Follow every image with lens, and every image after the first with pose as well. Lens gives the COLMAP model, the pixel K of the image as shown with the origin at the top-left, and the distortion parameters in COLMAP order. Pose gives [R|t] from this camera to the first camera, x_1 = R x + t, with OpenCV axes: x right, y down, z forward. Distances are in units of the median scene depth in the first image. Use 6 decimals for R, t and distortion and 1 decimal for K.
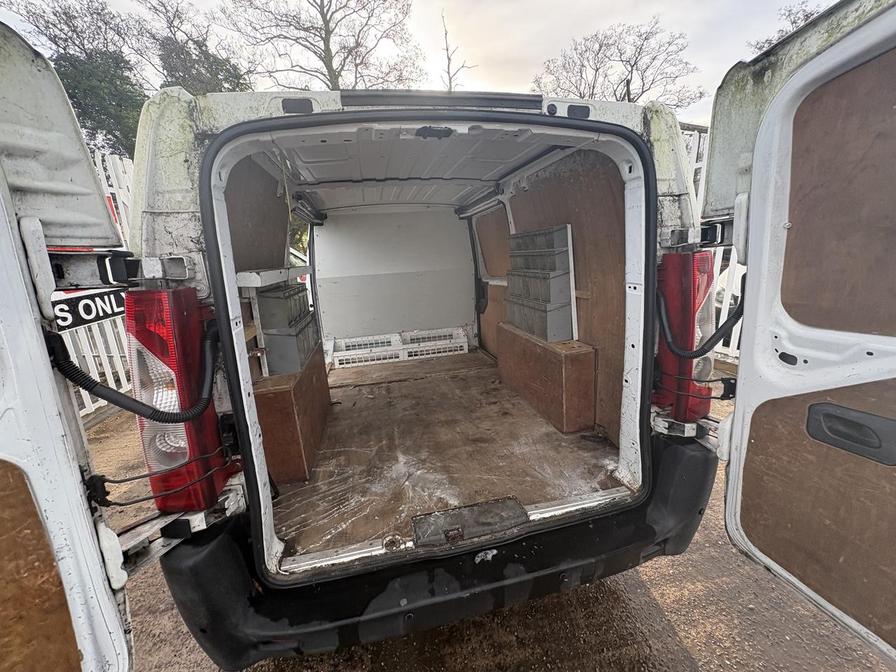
lens RADIAL K [[357.7, 0, 449.5], [0, 357.7, 334.8], [0, 0, 1]] dist [0.001985, -0.000276]
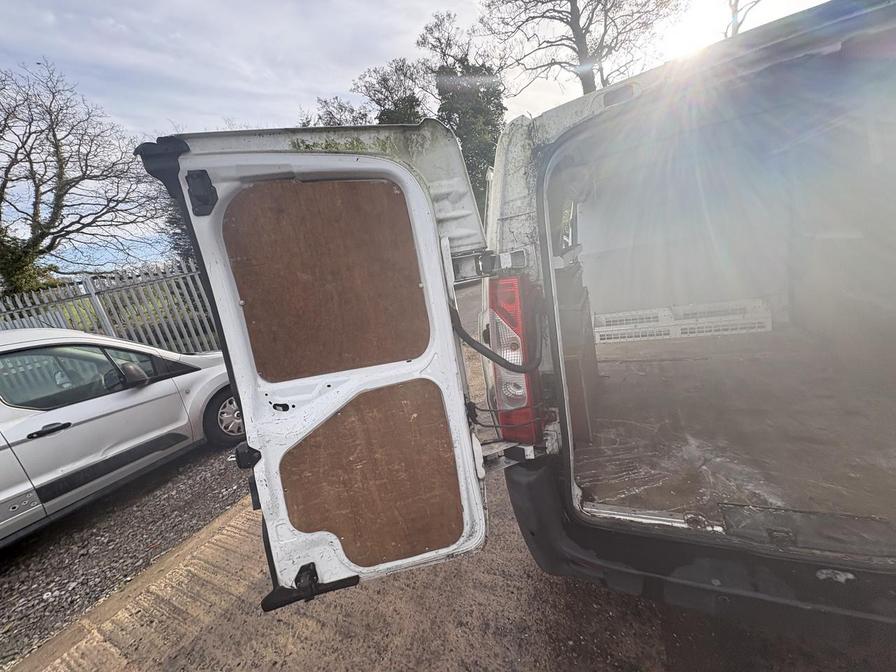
lens RADIAL K [[357.7, 0, 449.5], [0, 357.7, 334.8], [0, 0, 1]] dist [0.001985, -0.000276]
pose [[0.797624, 0.032127, -0.602298, -0.099999], [0.009146, 0.997821, 0.065337, 0.001598], [0.603085, -0.057622, 0.795593, -0.127293]]
